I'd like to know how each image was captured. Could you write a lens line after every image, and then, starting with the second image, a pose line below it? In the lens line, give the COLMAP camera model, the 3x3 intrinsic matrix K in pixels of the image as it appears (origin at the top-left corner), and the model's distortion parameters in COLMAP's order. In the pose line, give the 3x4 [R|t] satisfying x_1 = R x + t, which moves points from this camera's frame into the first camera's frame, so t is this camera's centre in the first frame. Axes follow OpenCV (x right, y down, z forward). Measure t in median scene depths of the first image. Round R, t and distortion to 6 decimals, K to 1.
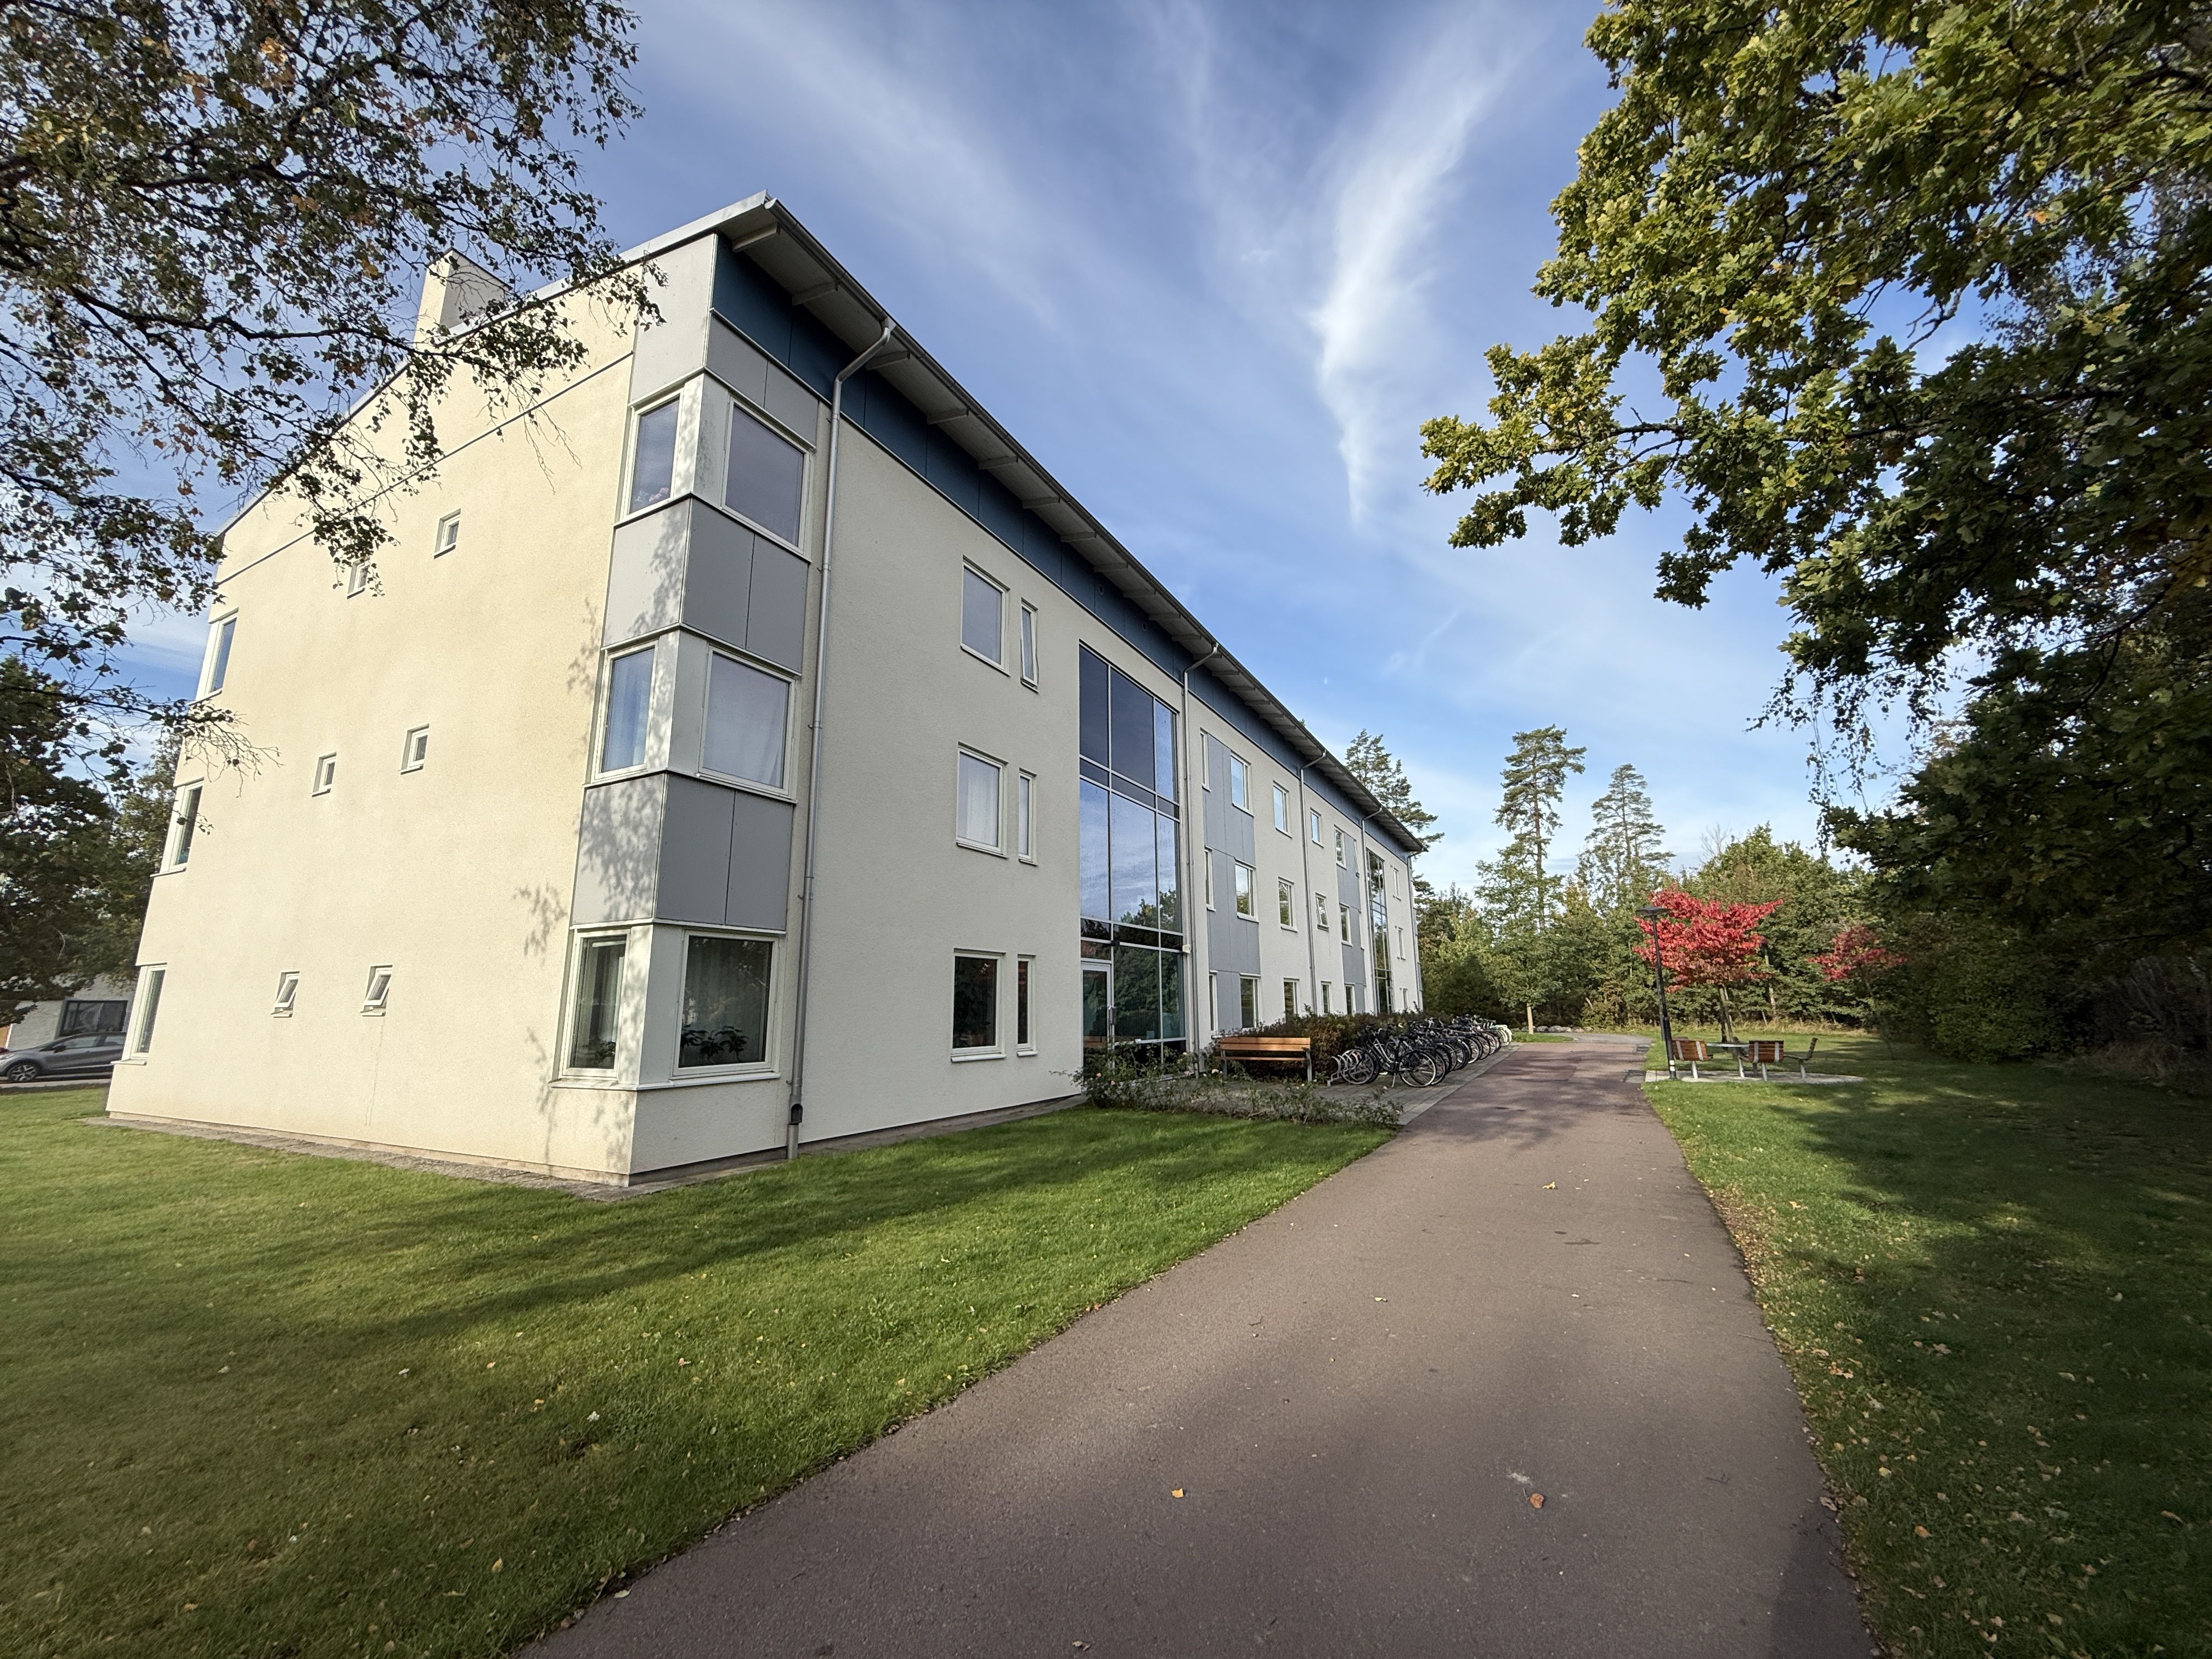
lens RADIAL K [[865.0, 0, 1101.2], [0, 865.0, 821.9], [0, 0, 1]] dist [-0.018333, -0.000090]
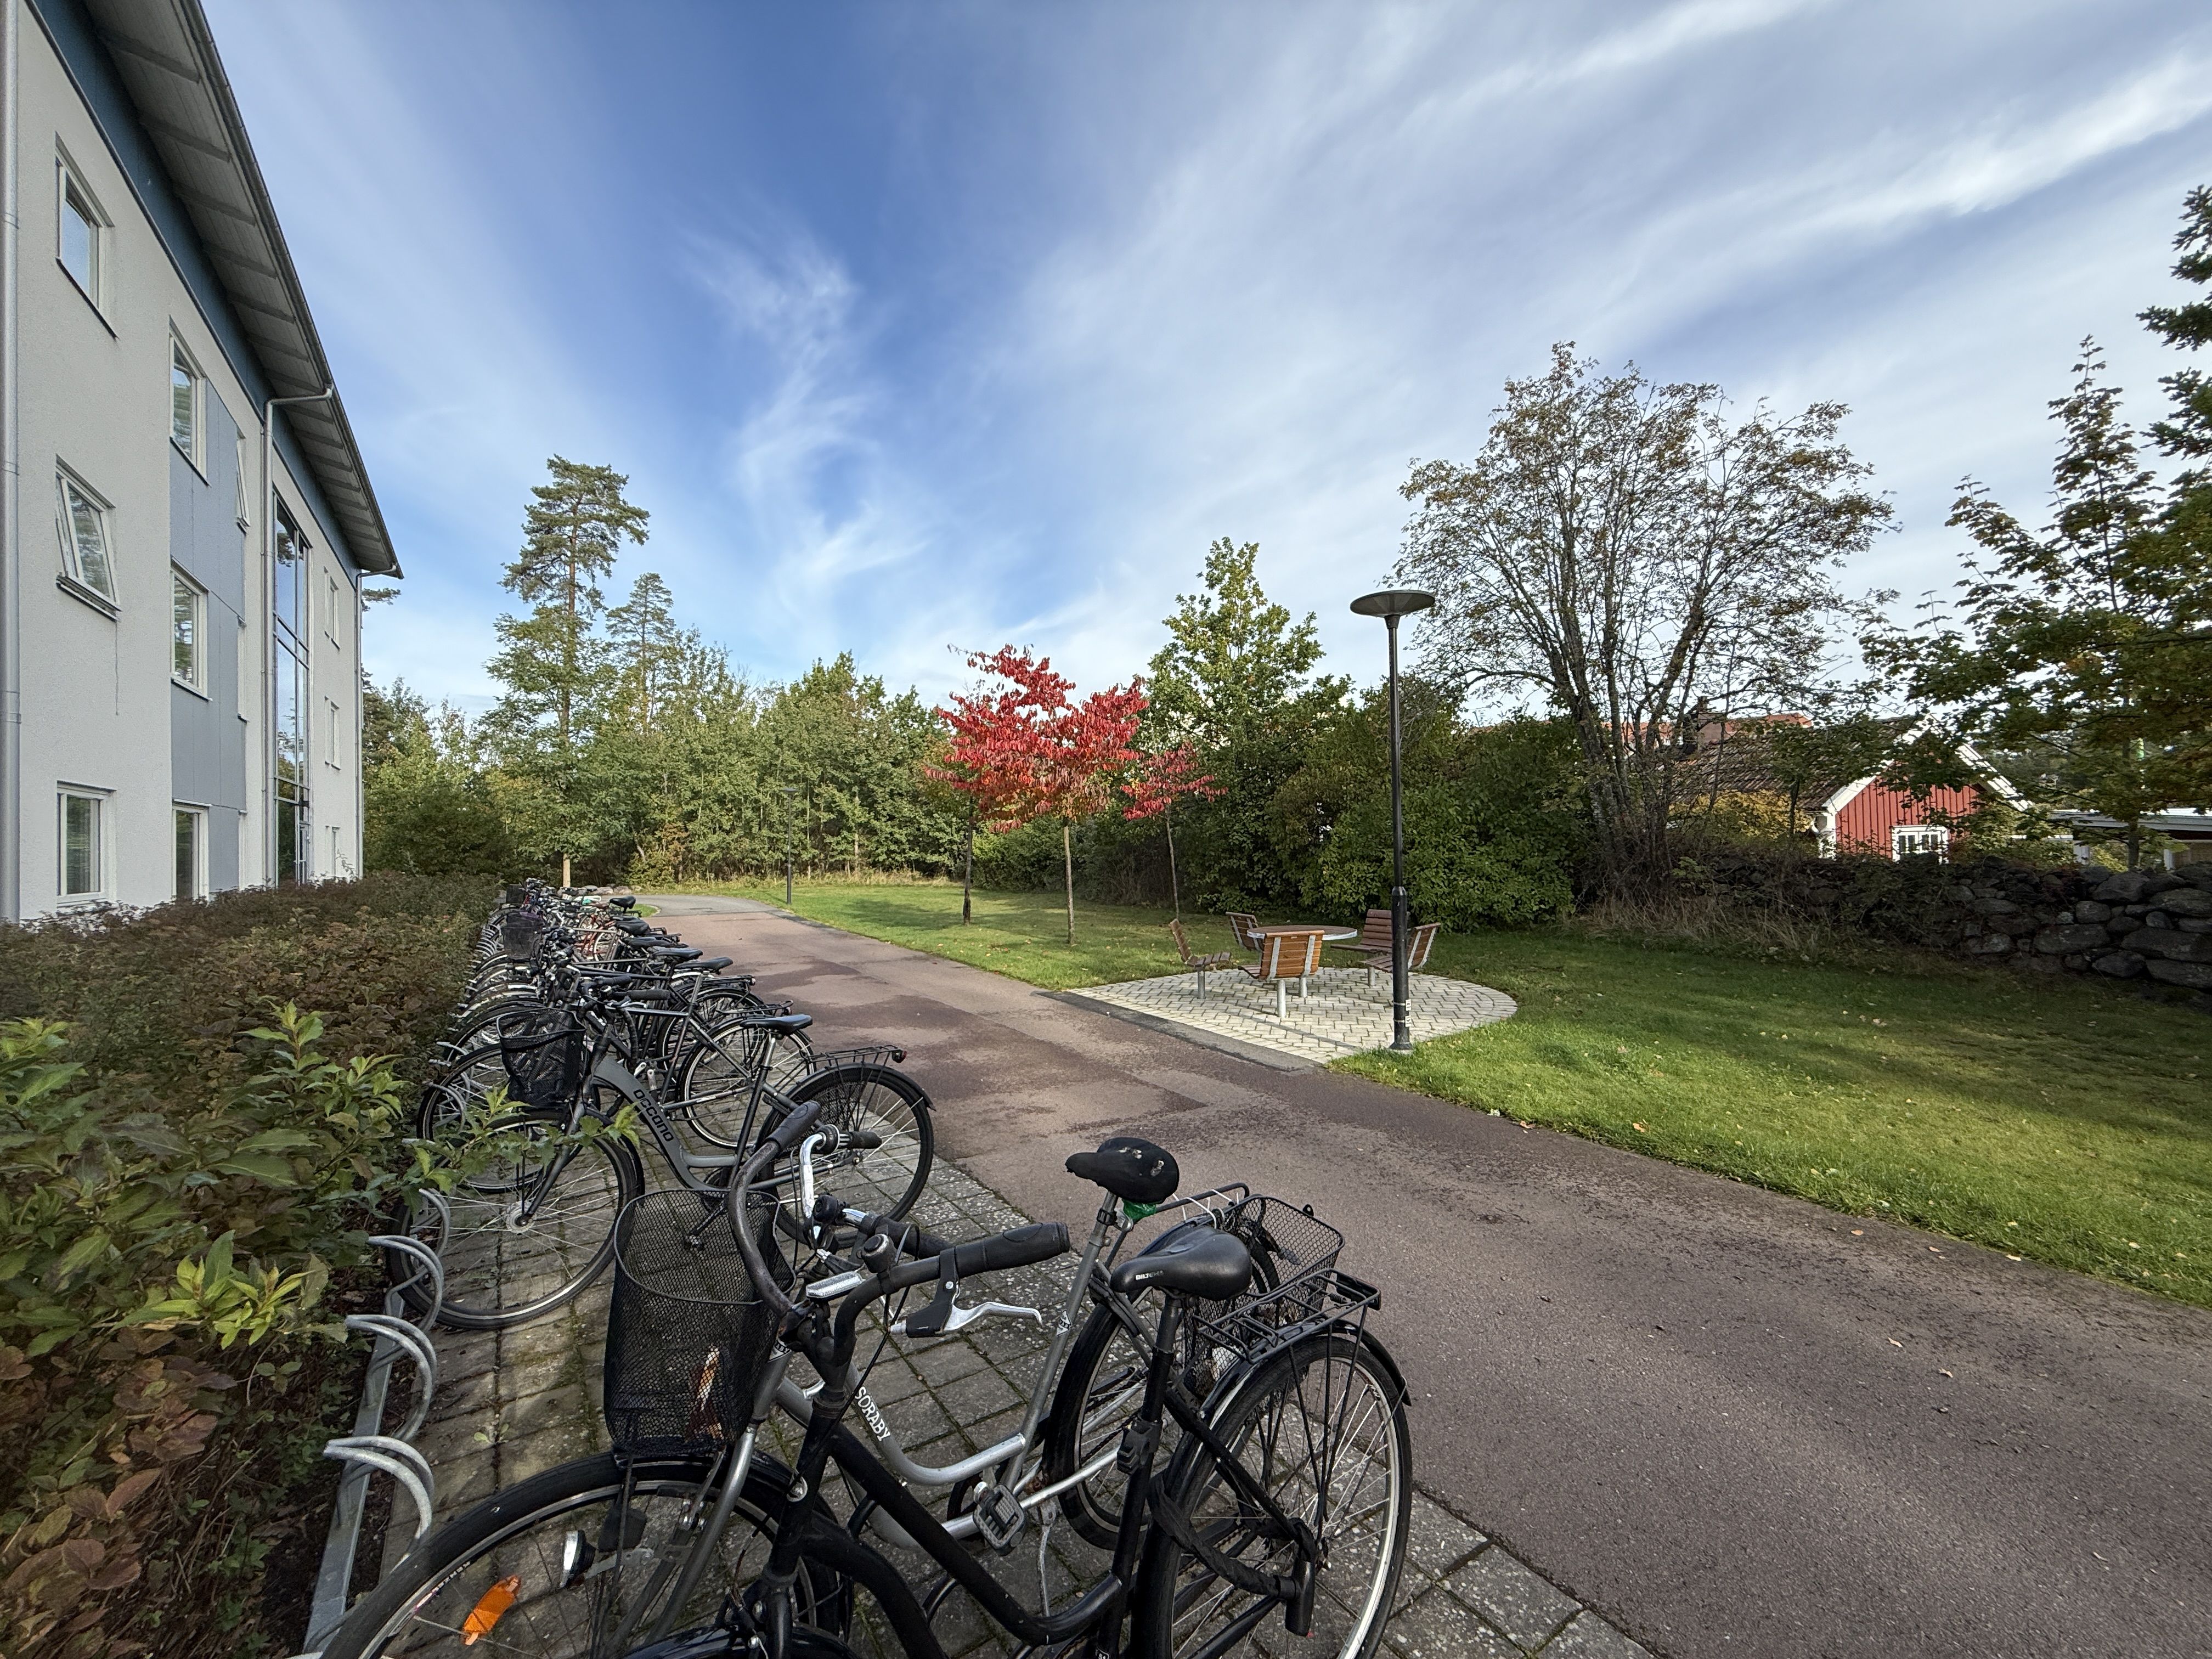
lens RADIAL K [[865.0, 0, 1098.6], [0, 865.0, 820.3], [0, 0, 1]] dist [-0.018333, -0.000090]
pose [[0.442754, 0.017638, 0.896470, 0.097200], [-0.168064, 0.983719, 0.063650, 0.073695], [-0.880752, -0.178845, 0.438509, 0.353581]]
